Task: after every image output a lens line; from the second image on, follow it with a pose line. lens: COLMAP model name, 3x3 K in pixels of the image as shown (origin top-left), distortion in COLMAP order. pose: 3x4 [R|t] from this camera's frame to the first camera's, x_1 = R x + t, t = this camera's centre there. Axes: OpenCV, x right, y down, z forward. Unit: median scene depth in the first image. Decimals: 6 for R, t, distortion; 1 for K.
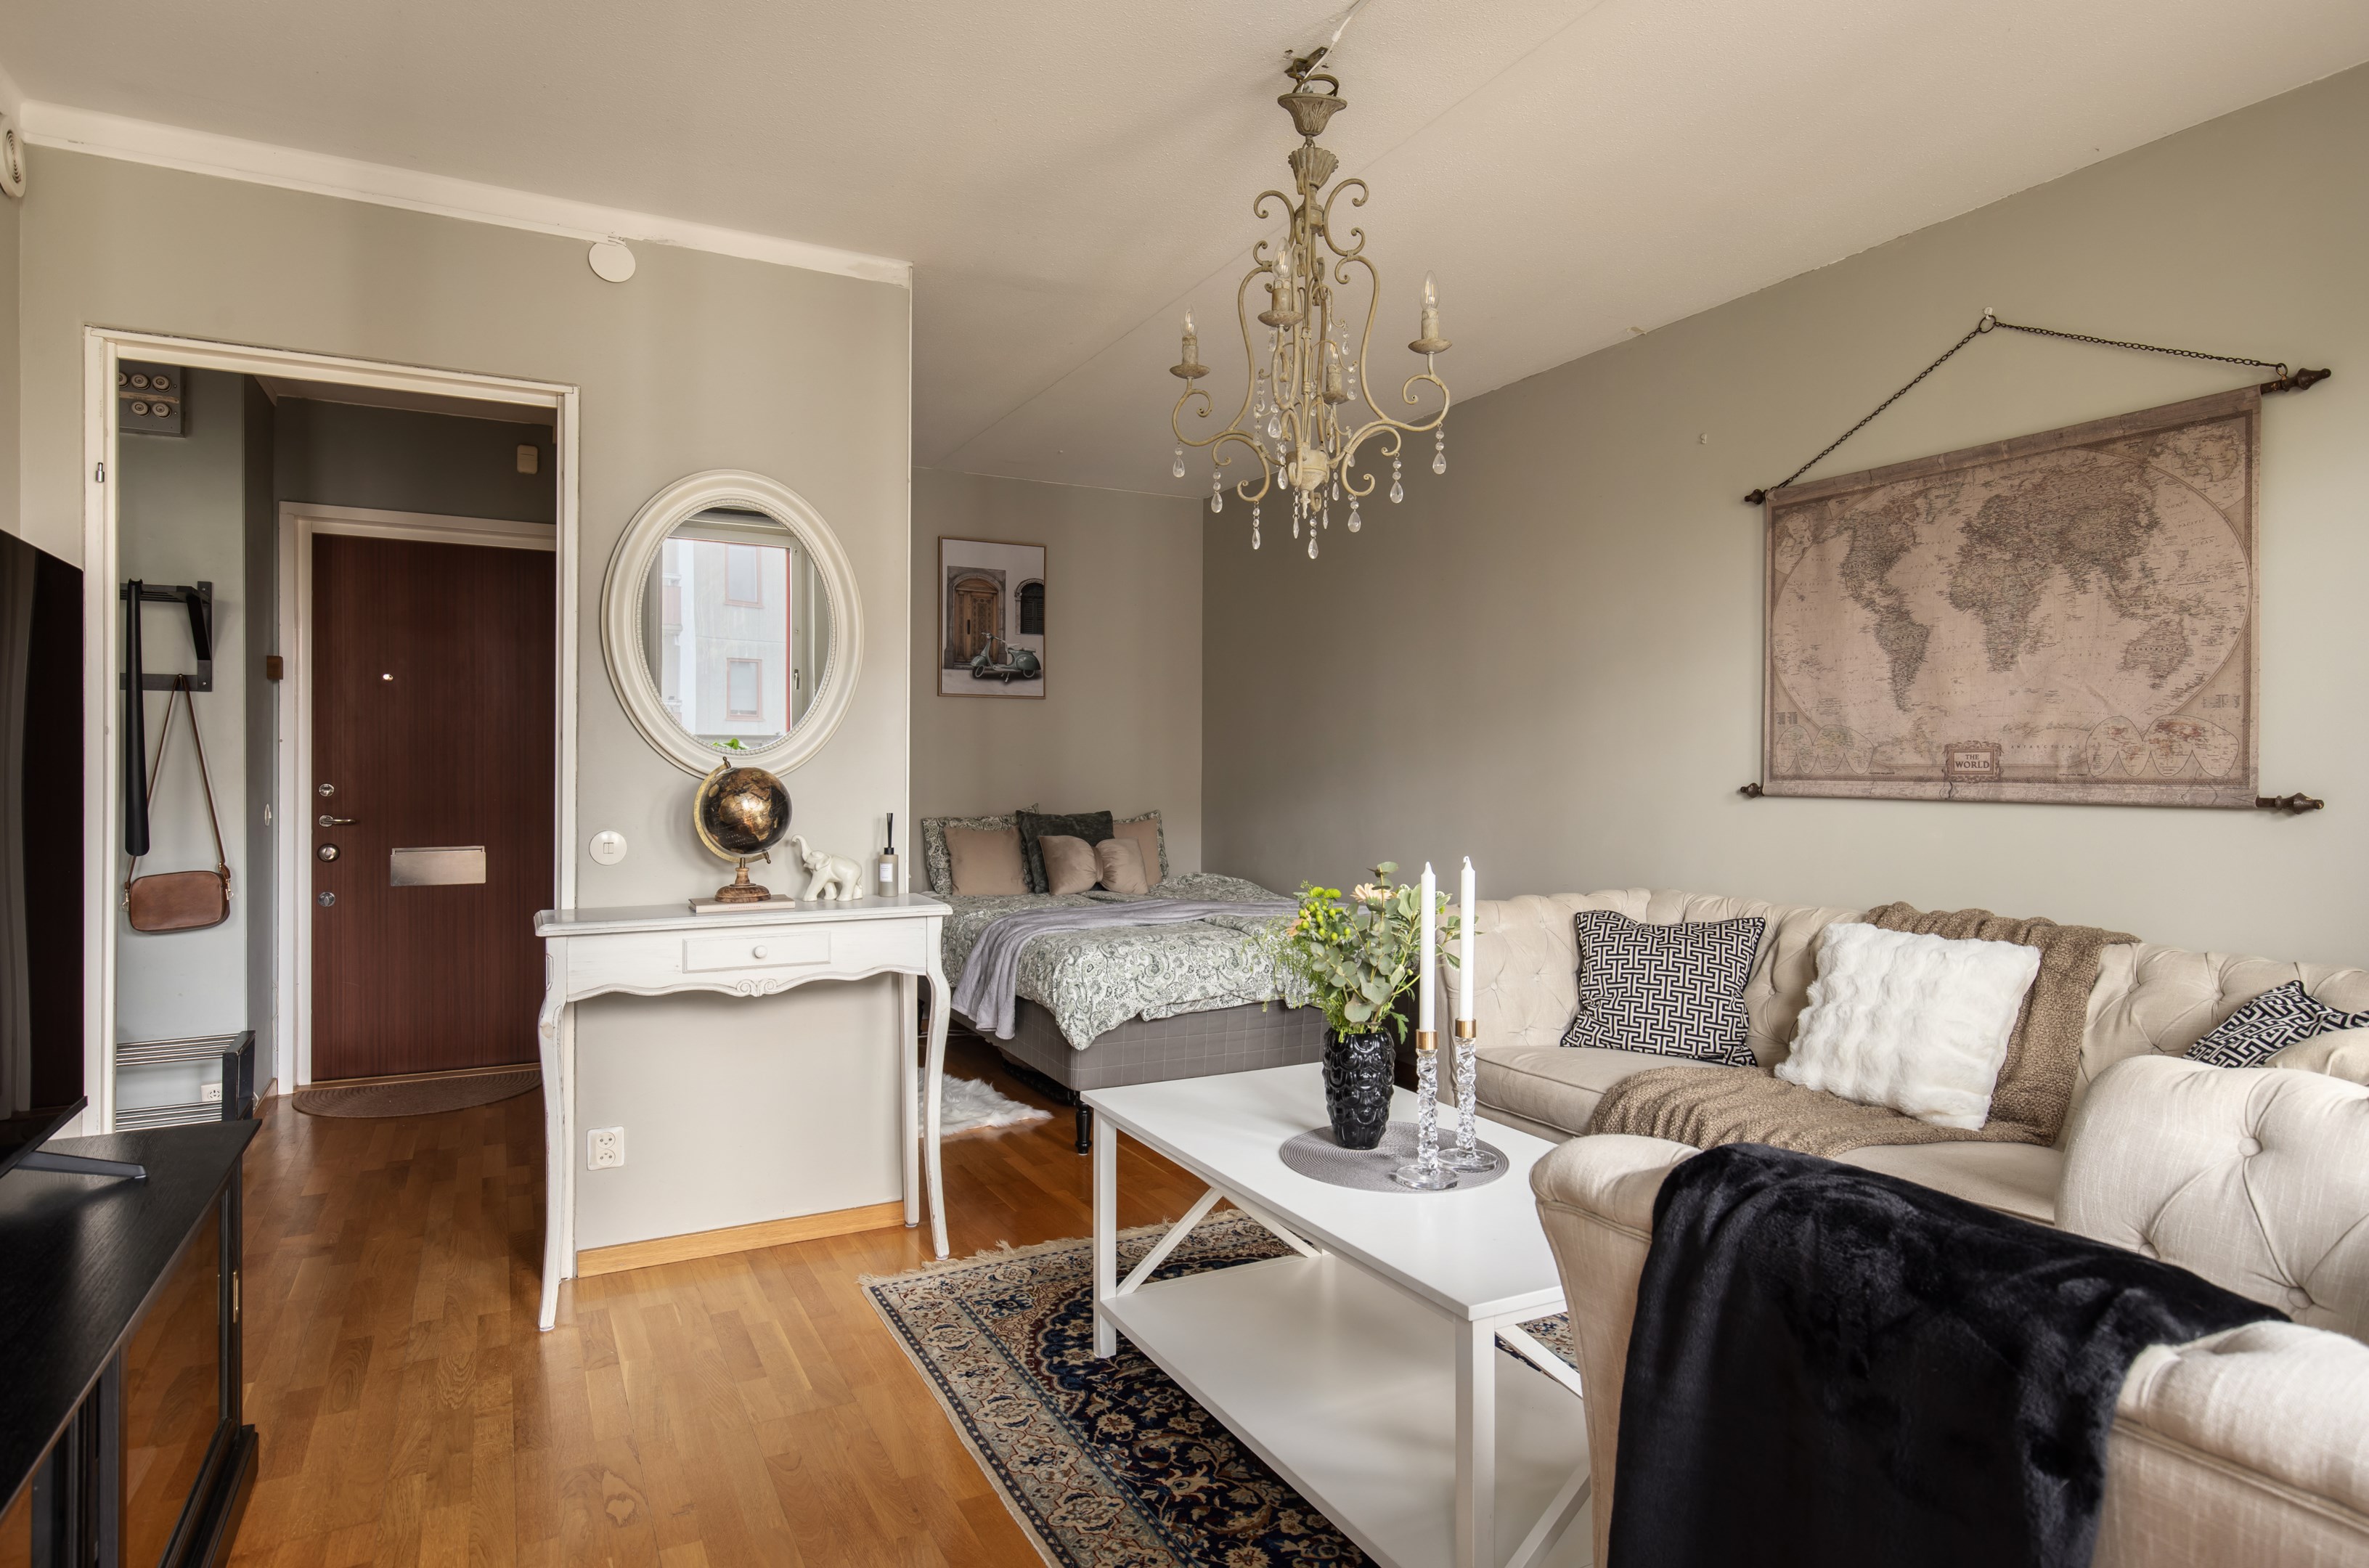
lens RADIAL K [[1322.1, 0, 1185.0], [0, 1322.1, 778.1], [0, 0, 1]] dist [0.005831, 0.000339]
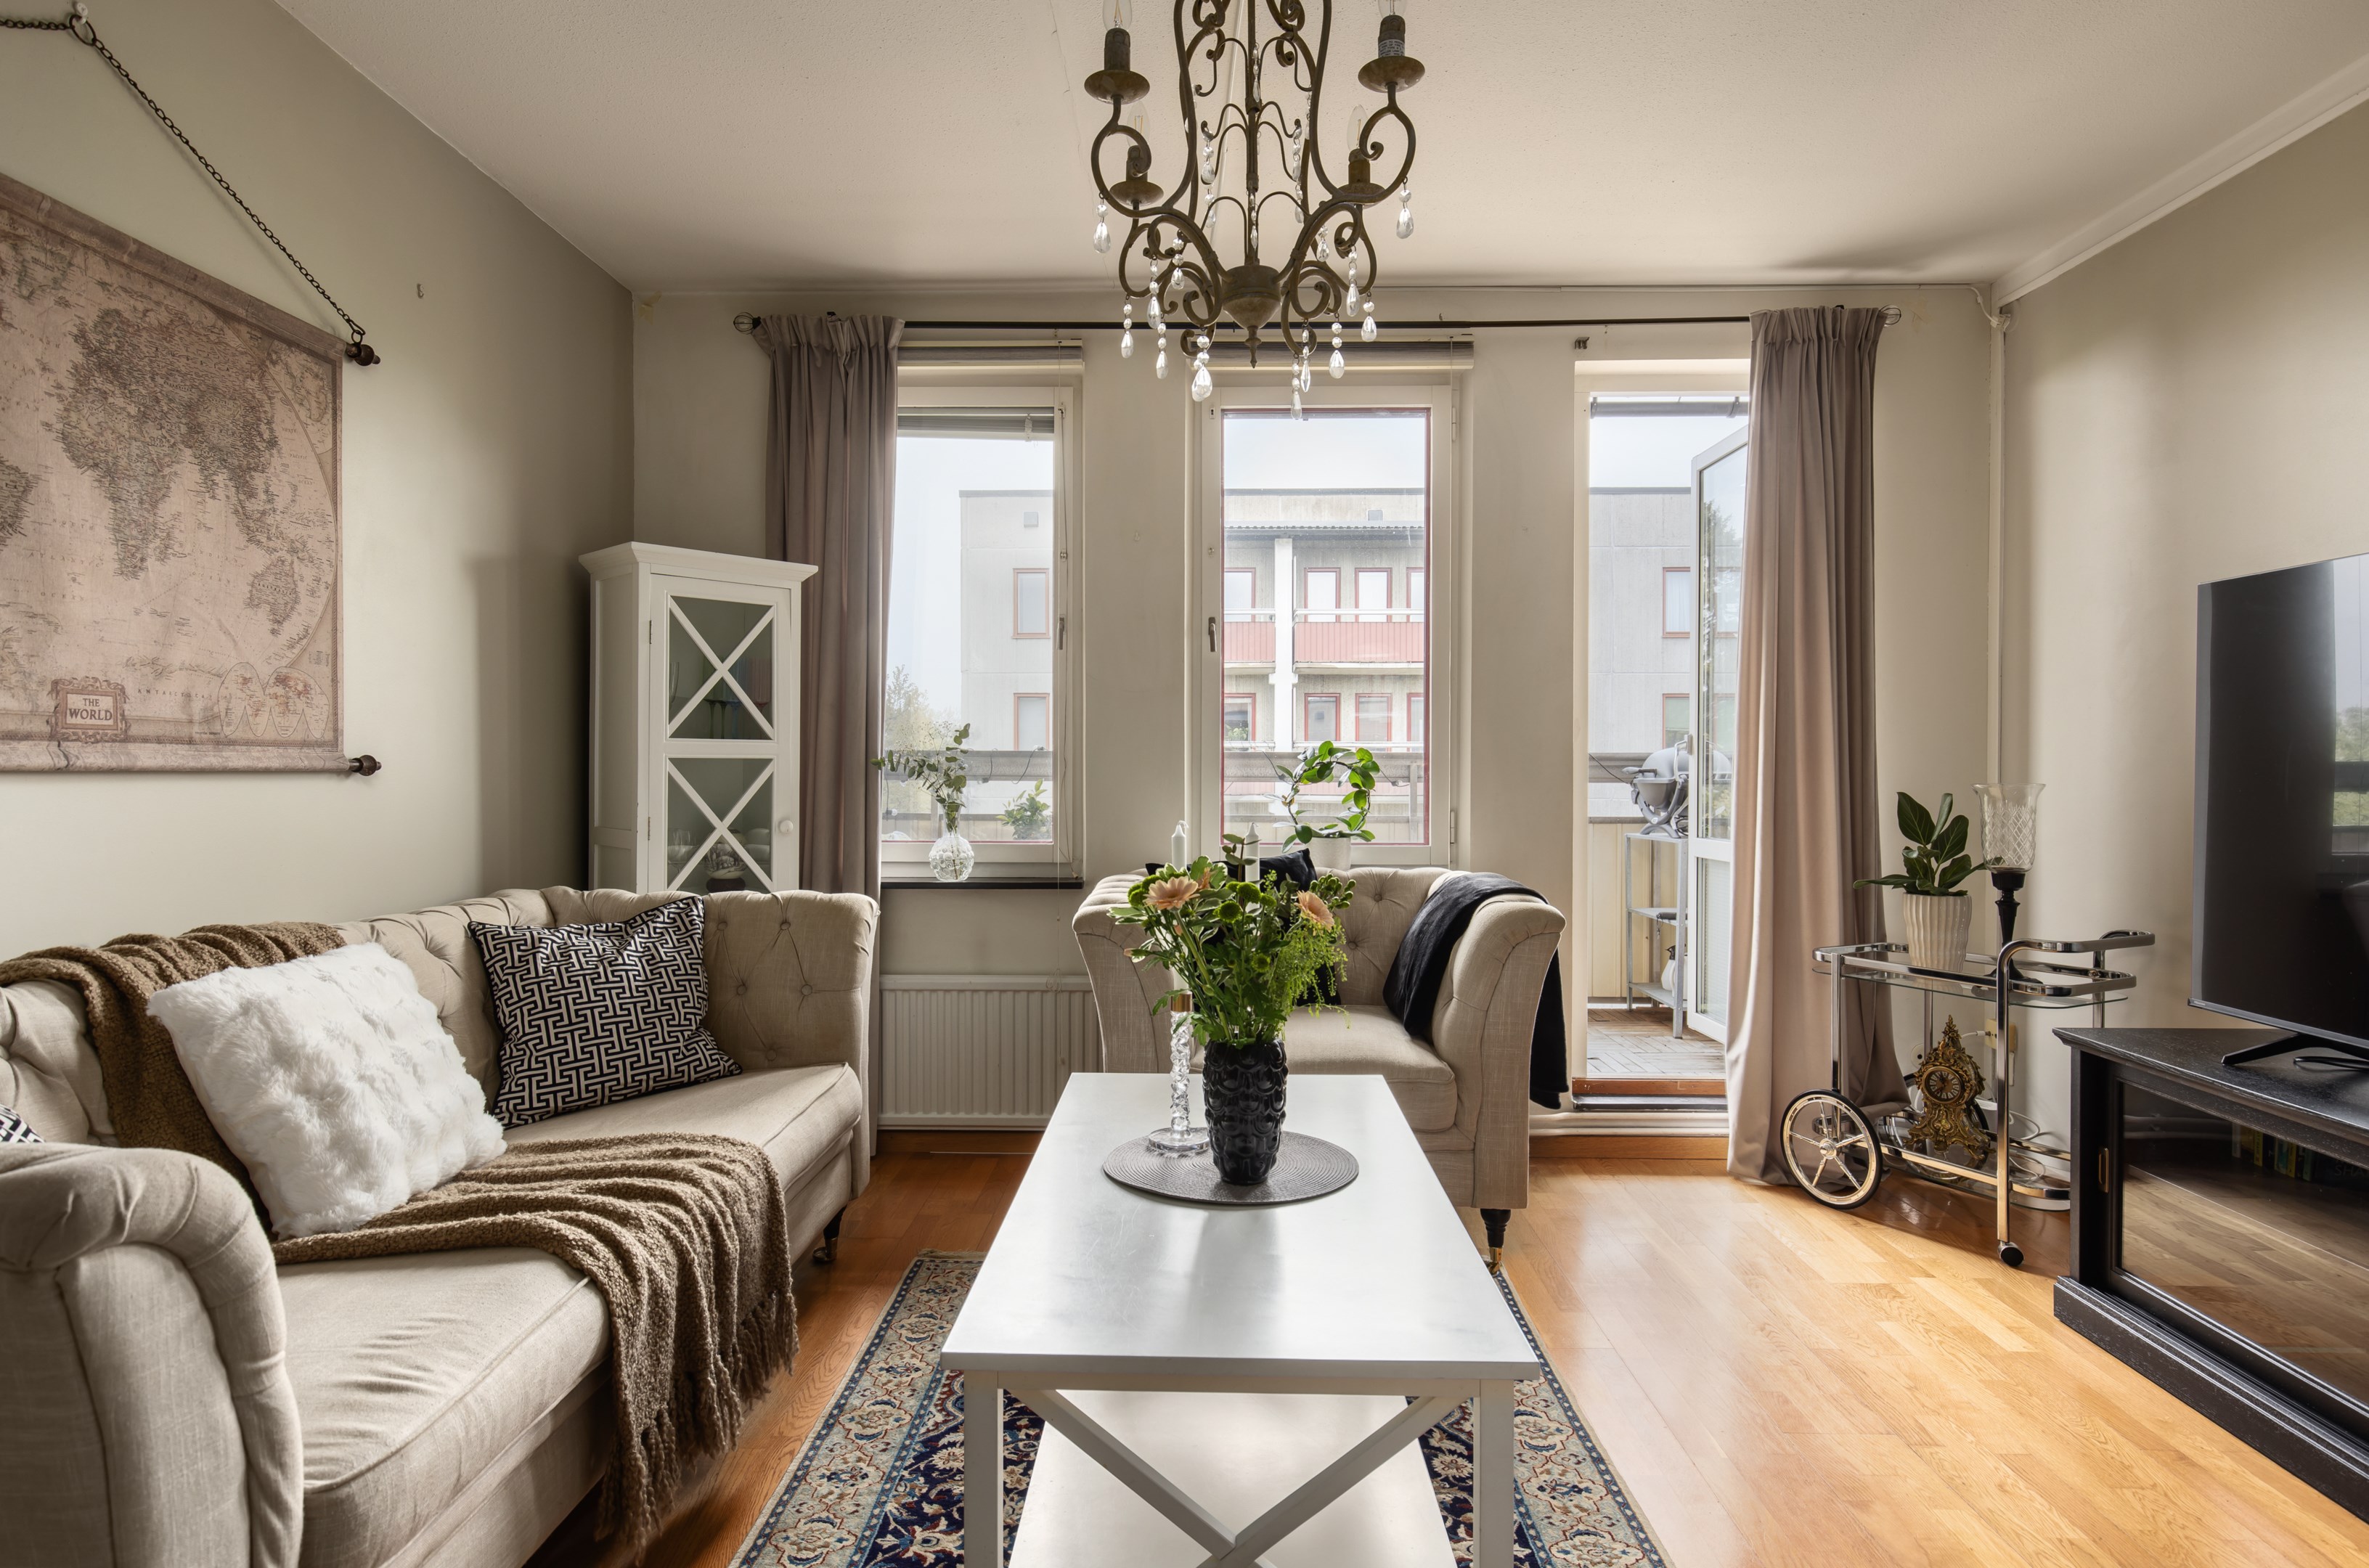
lens RADIAL K [[1322.1, 0, 1183.8], [0, 1322.1, 771.9], [0, 0, 1]] dist [0.005831, 0.000339]
pose [[-0.877380, -0.006093, 0.479757, -0.189513], [-0.001135, 0.999943, 0.010625, 0.011007], [-0.479794, 0.008777, -0.877337, 1.415605]]
